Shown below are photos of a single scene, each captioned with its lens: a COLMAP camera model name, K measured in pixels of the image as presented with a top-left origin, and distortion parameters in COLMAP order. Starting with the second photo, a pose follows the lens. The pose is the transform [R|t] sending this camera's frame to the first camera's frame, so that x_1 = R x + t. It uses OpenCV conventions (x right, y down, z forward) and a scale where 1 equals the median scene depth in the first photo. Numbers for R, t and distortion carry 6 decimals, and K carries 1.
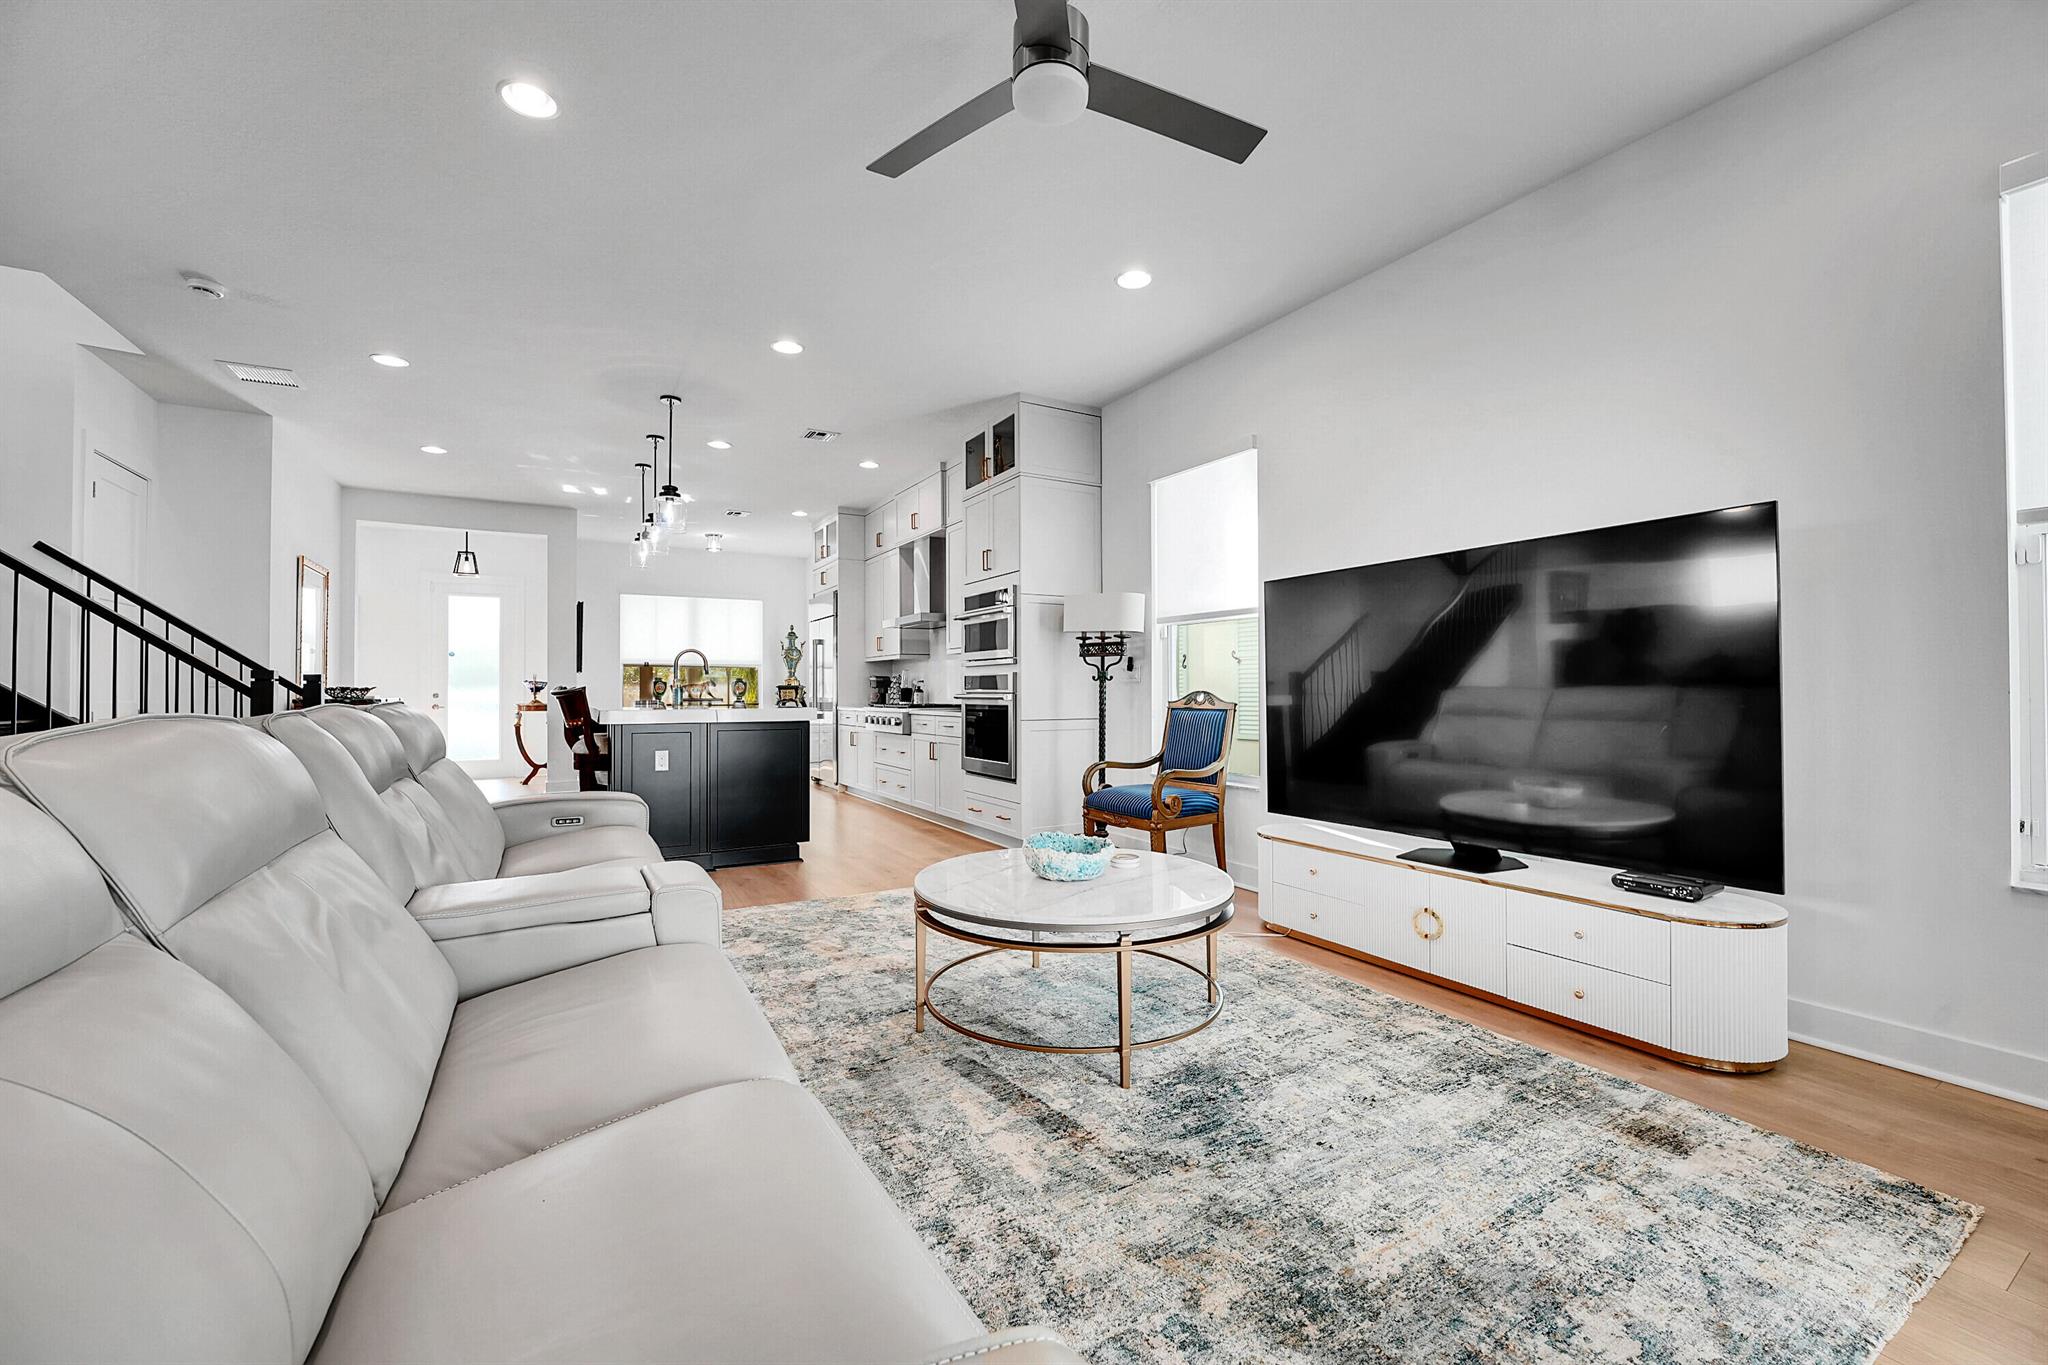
lens RADIAL K [[821.9, 0, 1028.0], [0, 821.9, 682.7], [0, 0, 1]] dist [-0.033383, 0.004361]
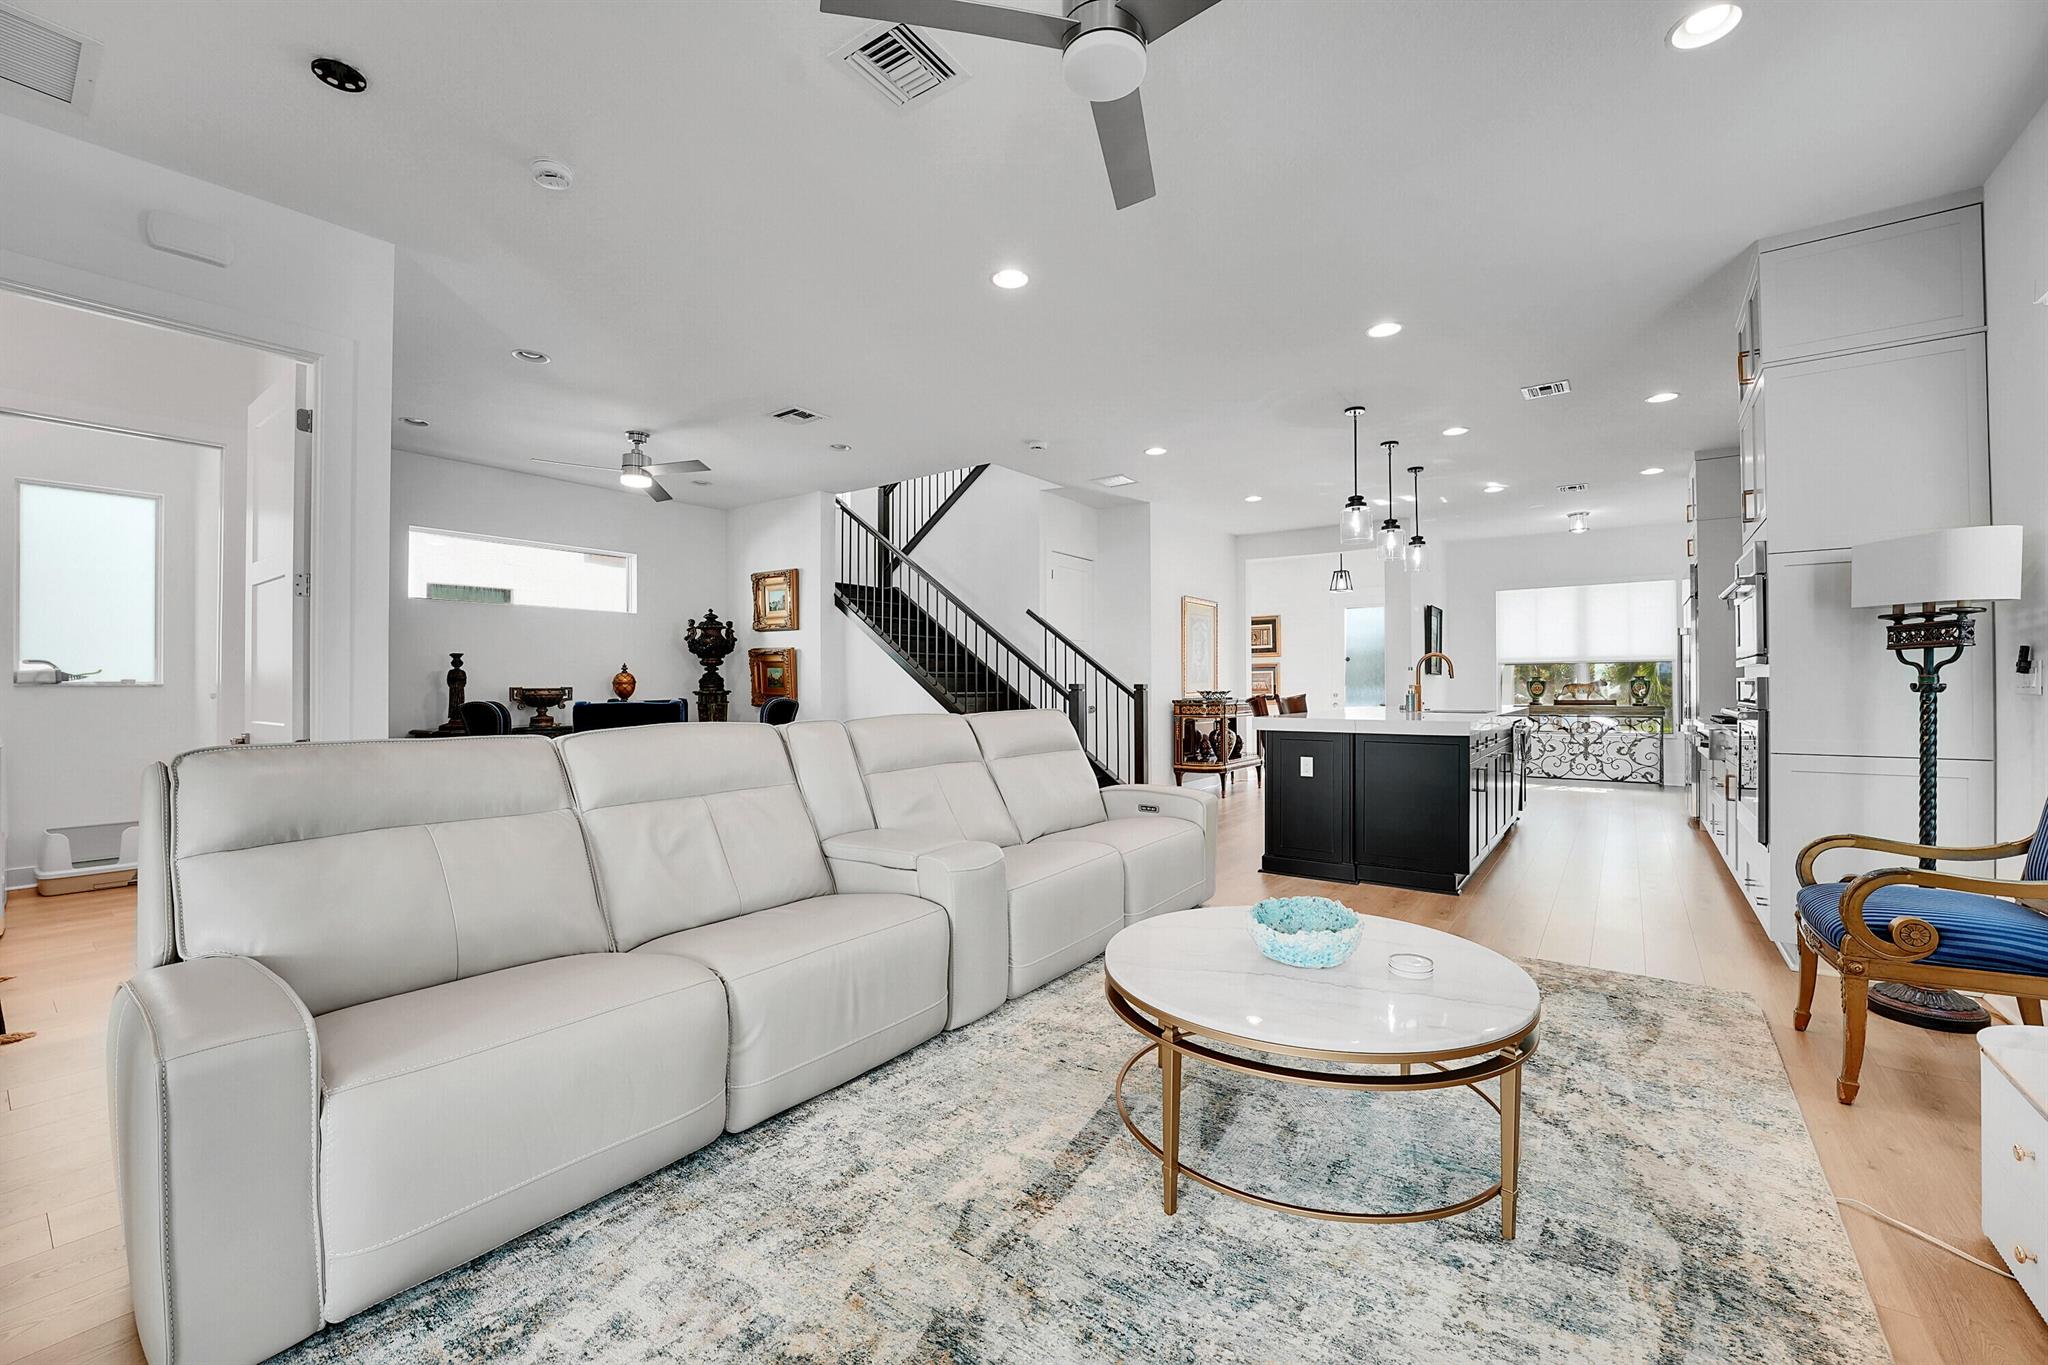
lens RADIAL K [[821.9, 0, 1028.0], [0, 821.9, 682.7], [0, 0, 1]] dist [-0.033383, 0.004361]
pose [[0.396069, -0.003810, -0.918213, 0.286578], [0.010831, 0.999941, 0.000522, -0.012981], [0.918157, -0.010152, 0.396087, 0.195440]]
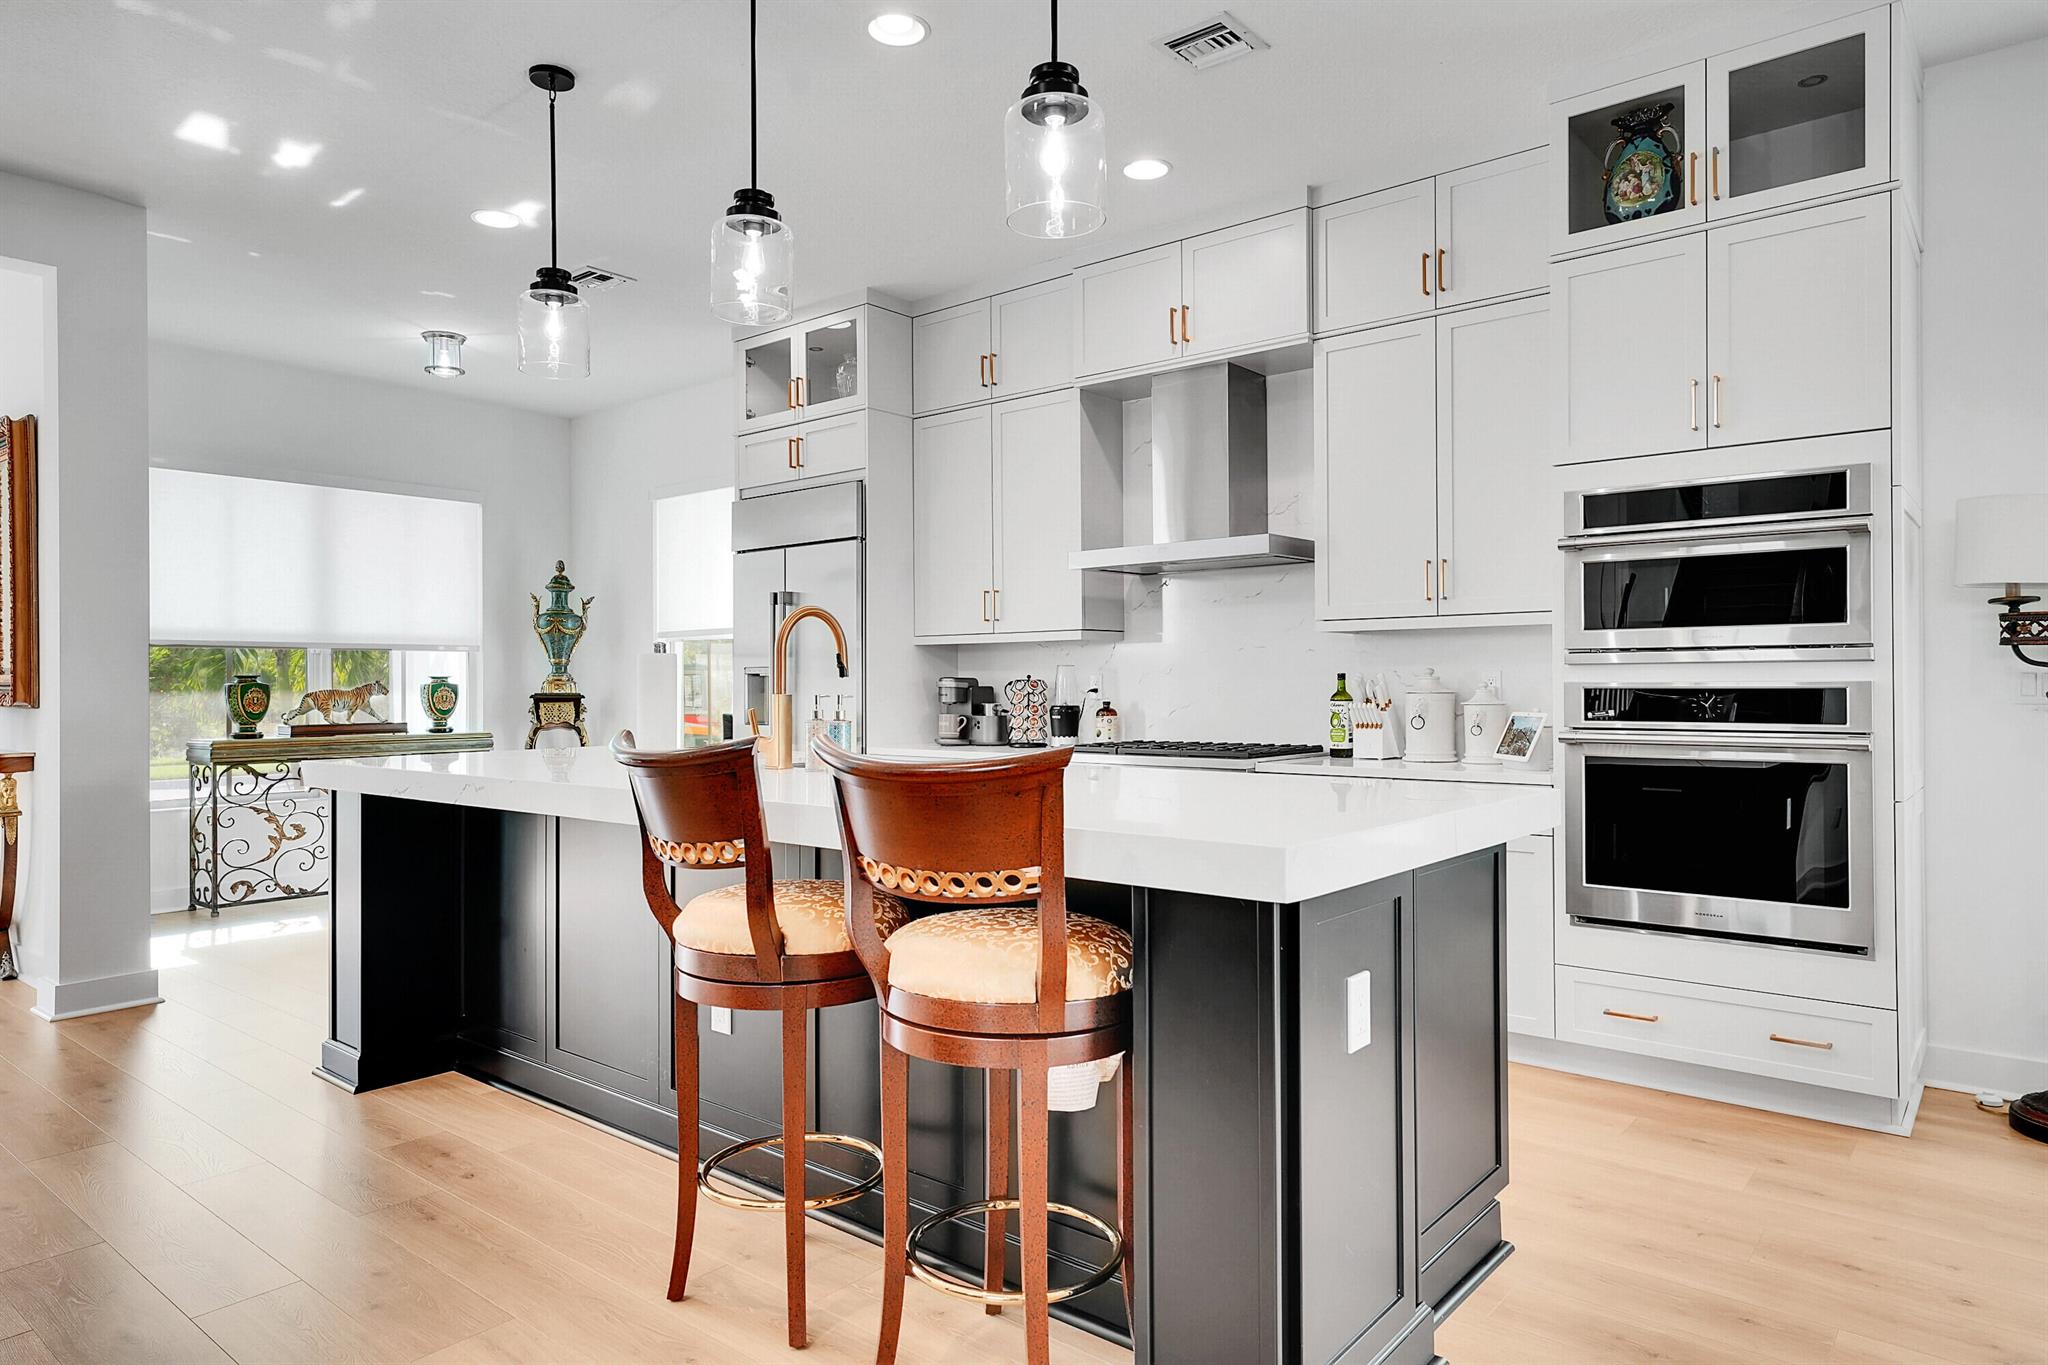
lens RADIAL K [[1253.7, 0, 1024.0], [0, 1253.7, 682.5], [0, 0, 1]] dist [0.006828, 0.002988]
pose [[0.939788, 0.000221, 0.341757, -0.535794], [-0.001809, 0.999989, 0.004327, -0.012169], [-0.341752, -0.004685, 0.939778, 0.486380]]
